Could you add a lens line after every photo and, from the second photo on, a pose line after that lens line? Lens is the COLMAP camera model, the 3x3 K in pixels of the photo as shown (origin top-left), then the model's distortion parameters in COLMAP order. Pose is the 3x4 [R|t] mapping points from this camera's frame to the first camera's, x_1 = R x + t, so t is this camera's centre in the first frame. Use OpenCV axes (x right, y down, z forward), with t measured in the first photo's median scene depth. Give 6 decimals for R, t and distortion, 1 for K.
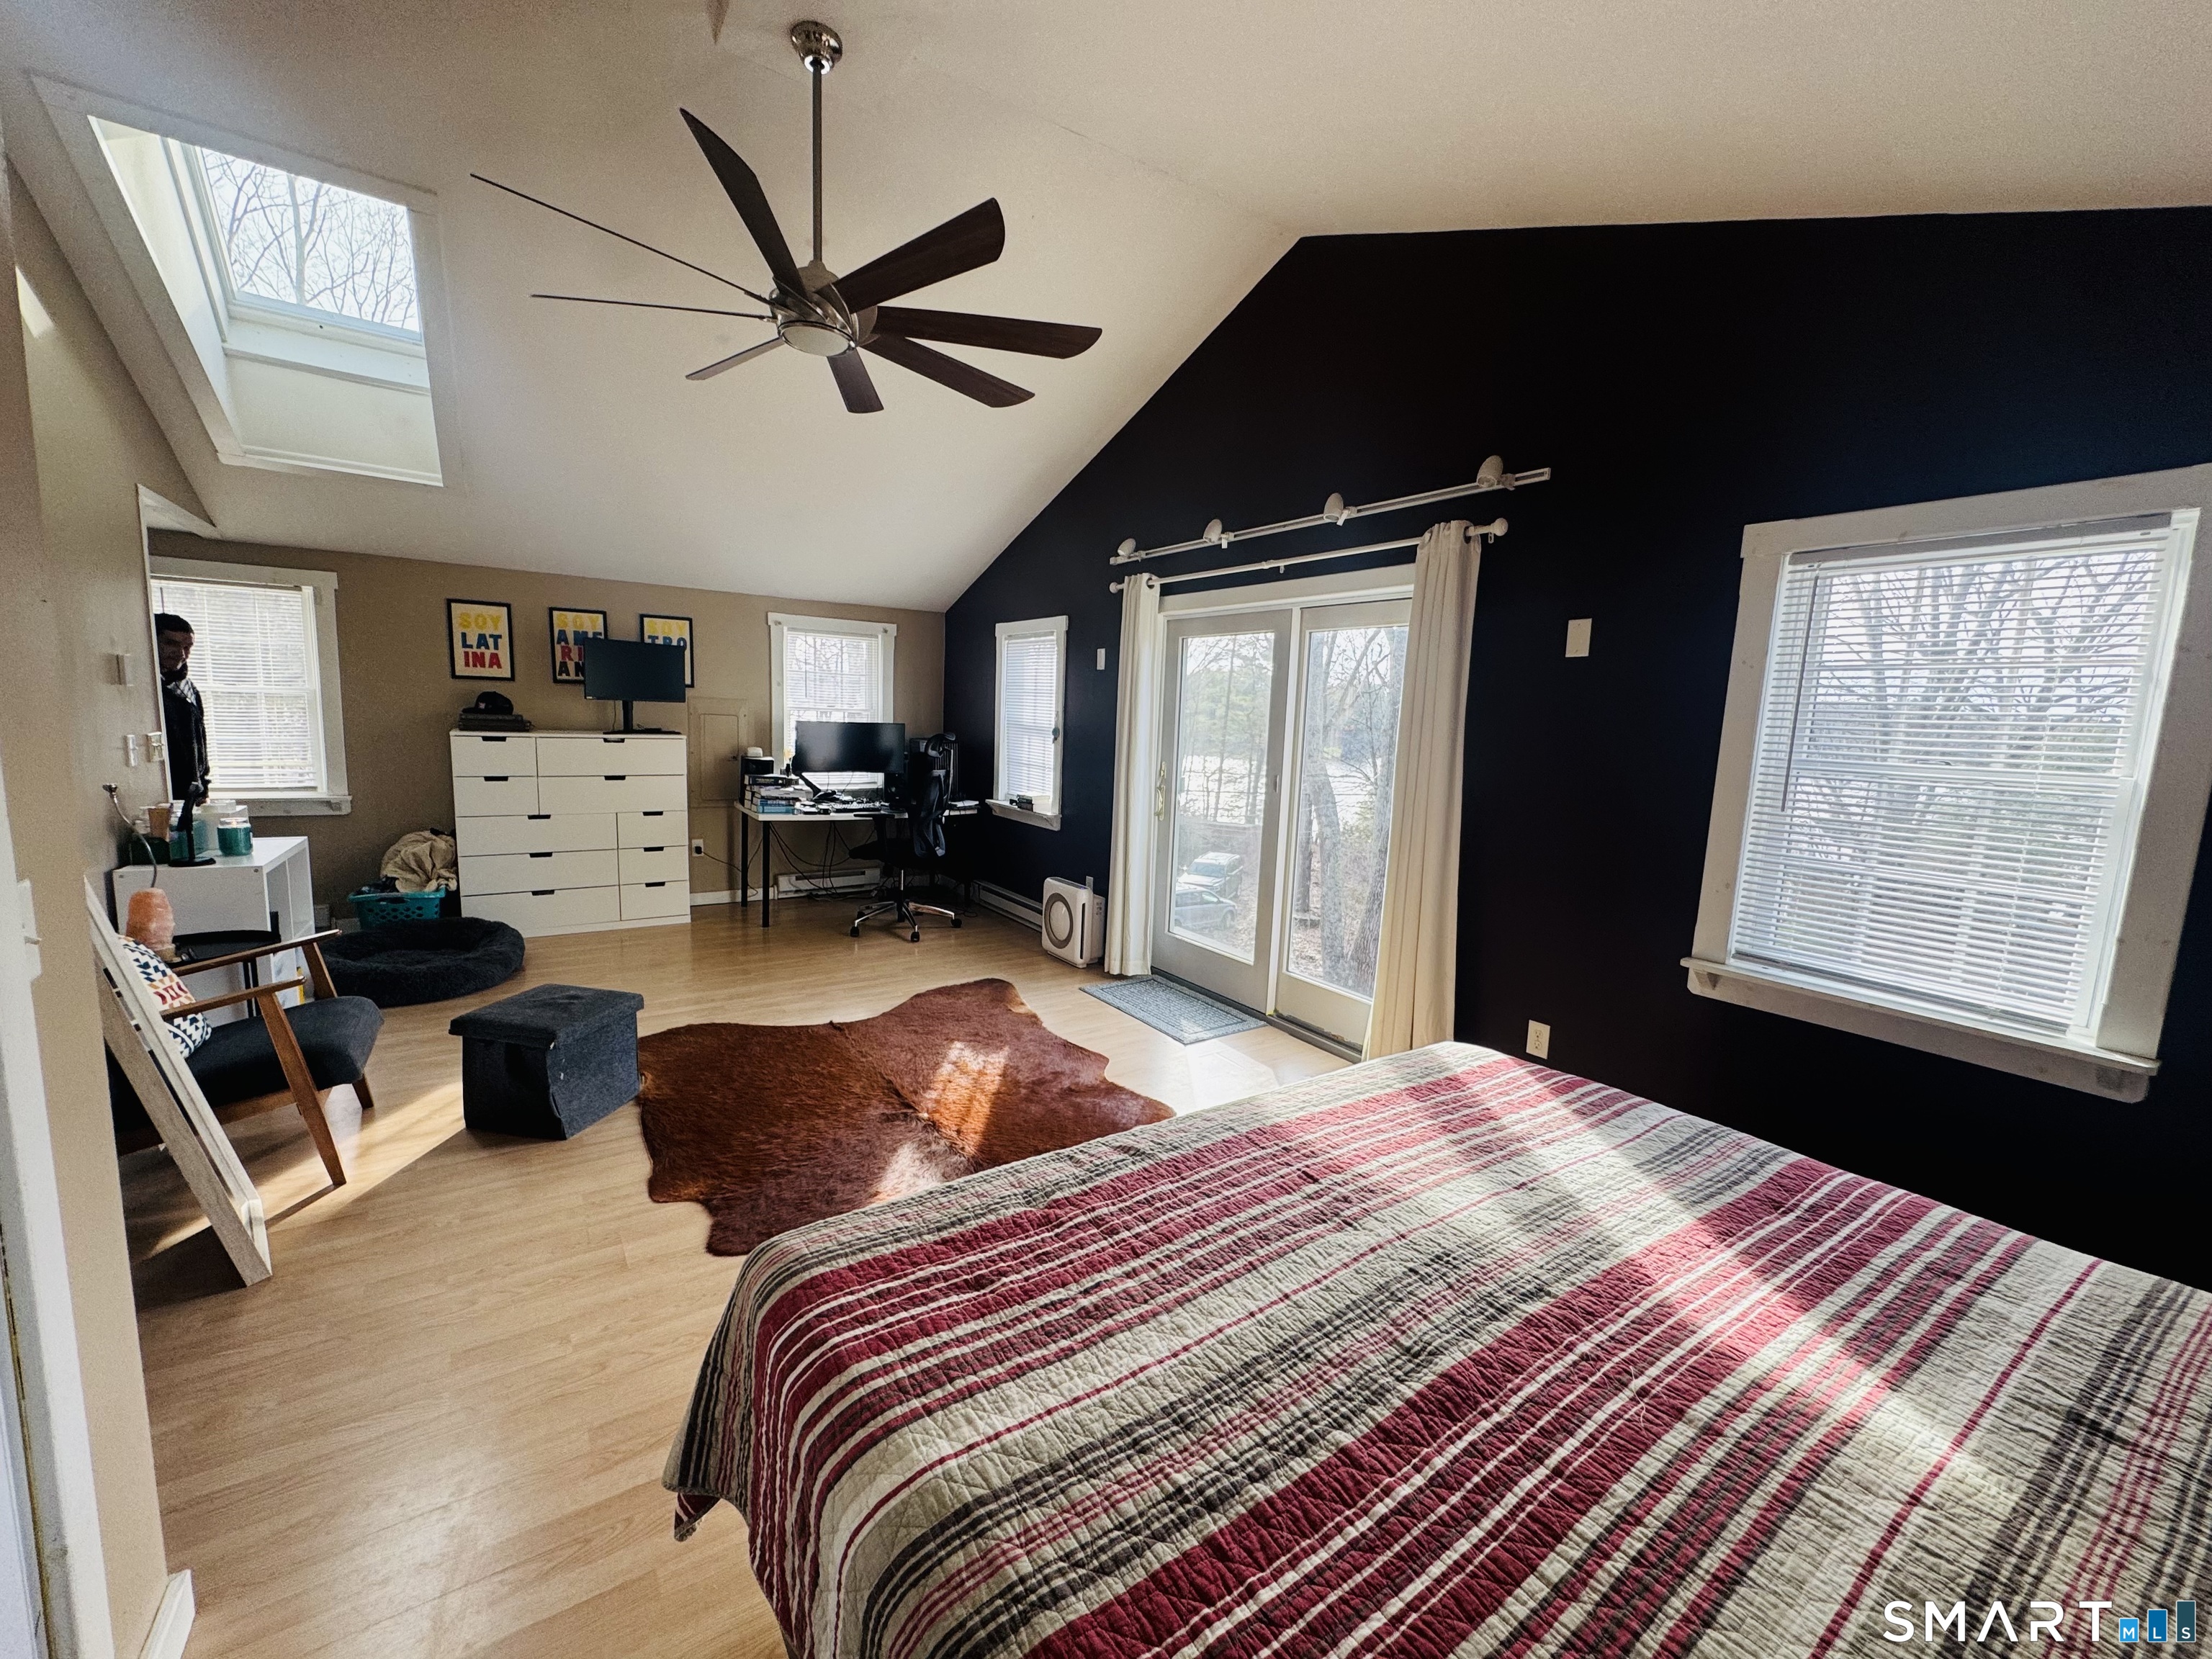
lens RADIAL K [[878.3, 0, 1071.1], [0, 878.3, 828.8], [0, 0, 1]] dist [0.002052, 0.000131]
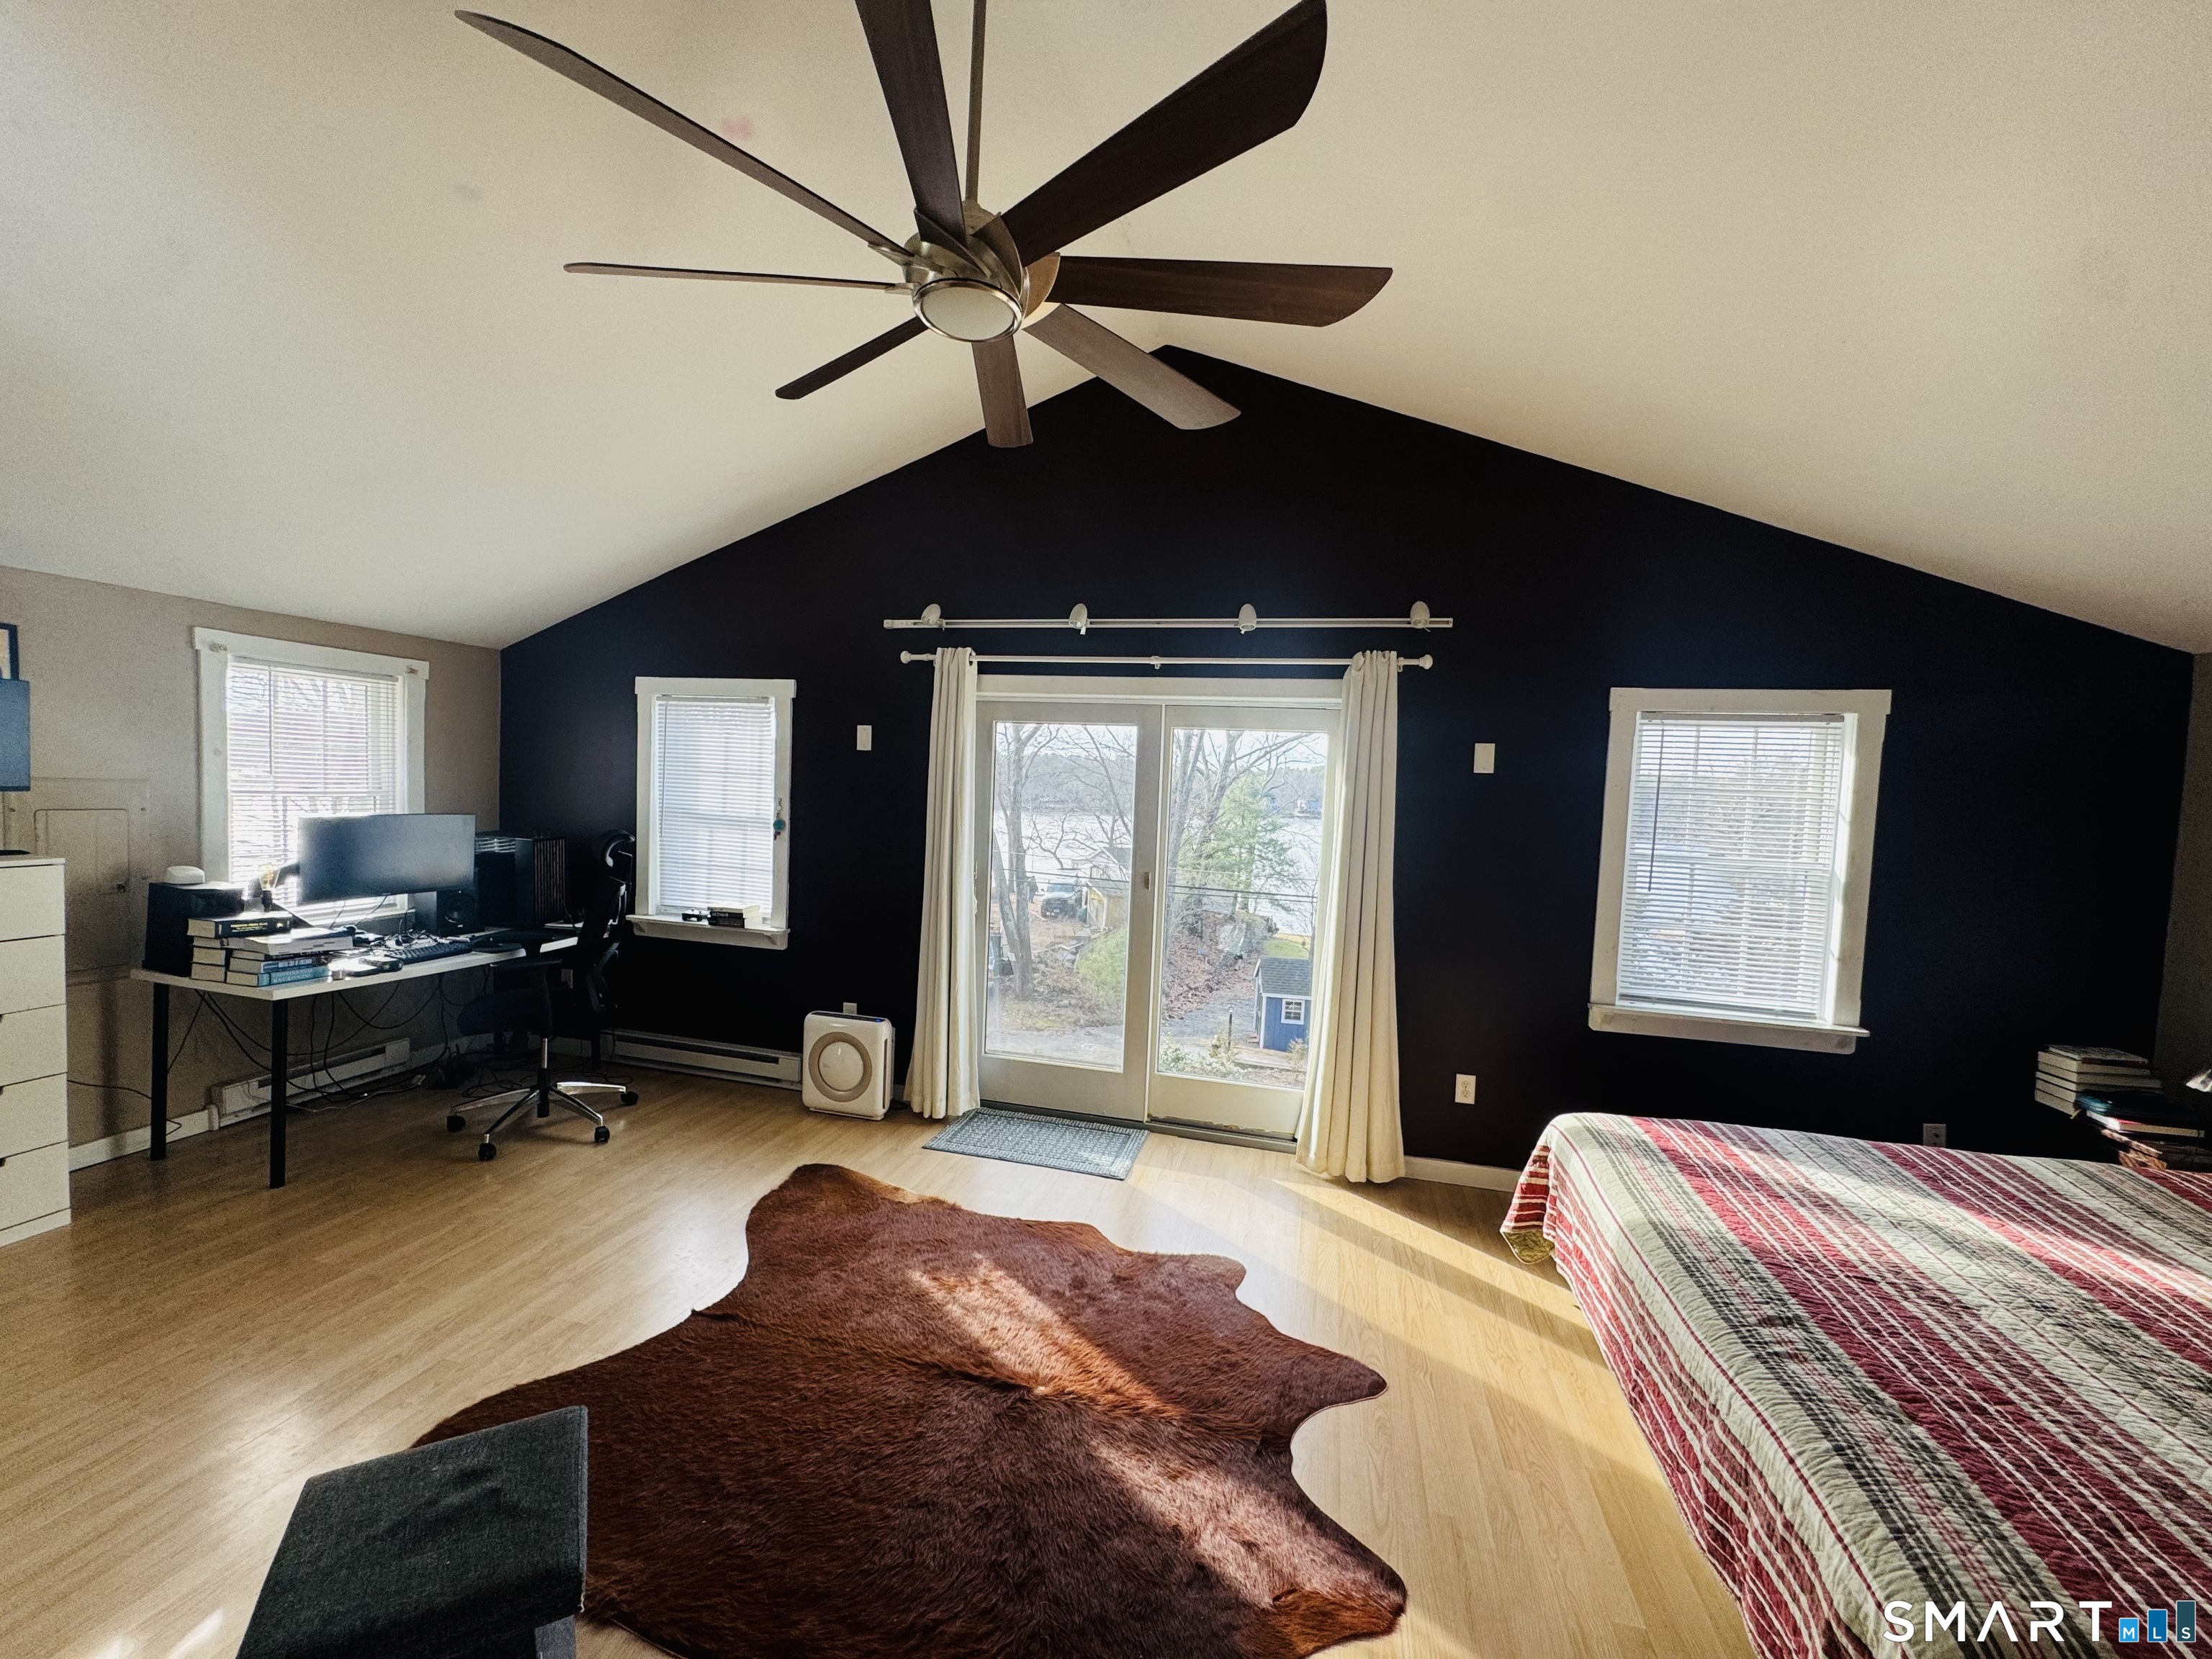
lens RADIAL K [[895.2, 0, 1102.9], [0, 895.2, 834.0], [0, 0, 1]] dist [-0.002597, -0.000032]
pose [[0.744206, -0.043224, 0.666550, -0.449698], [0.076951, 0.996808, -0.021275, -0.084147], [-0.663502, 0.067125, 0.745157, 0.286608]]
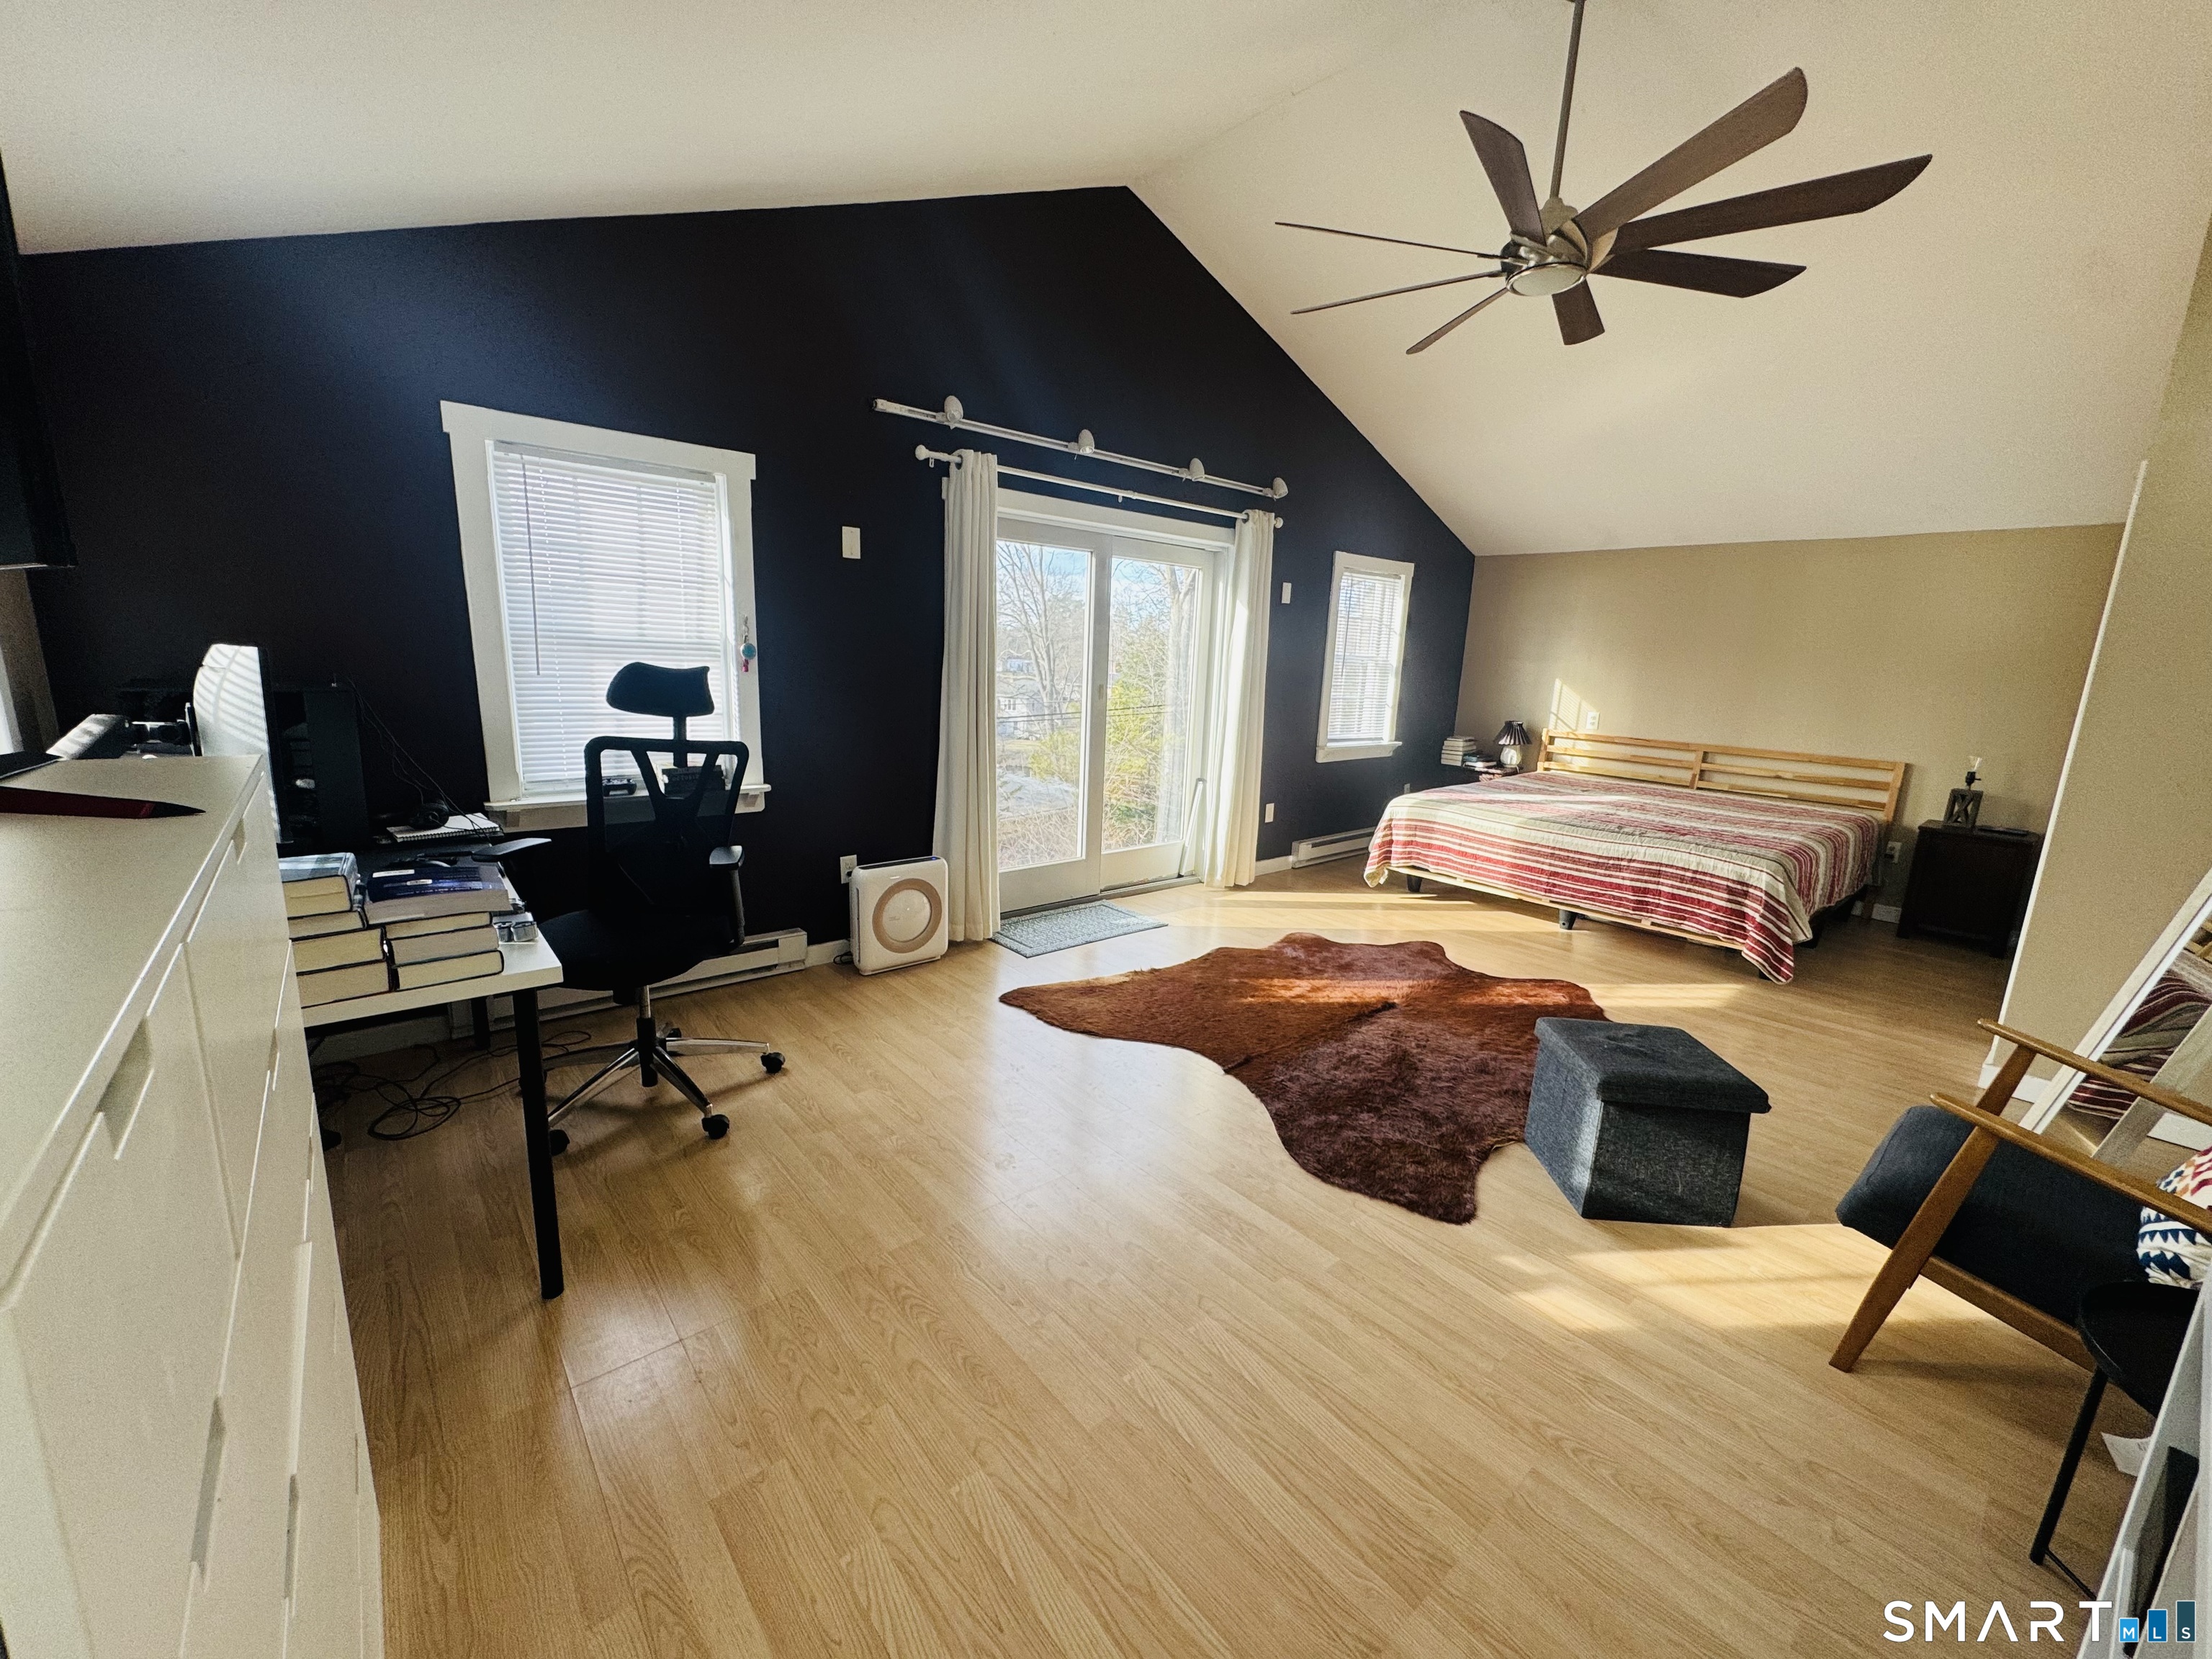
lens RADIAL K [[884.0, 0, 1112.2], [0, 884.0, 837.9], [0, 0, 1]] dist [-0.014661, 0.000308]
pose [[-0.135298, -0.246533, 0.959644, -0.886805], [0.089826, 0.961509, 0.259676, -0.162140], [-0.986725, 0.121334, -0.107945, 1.110811]]
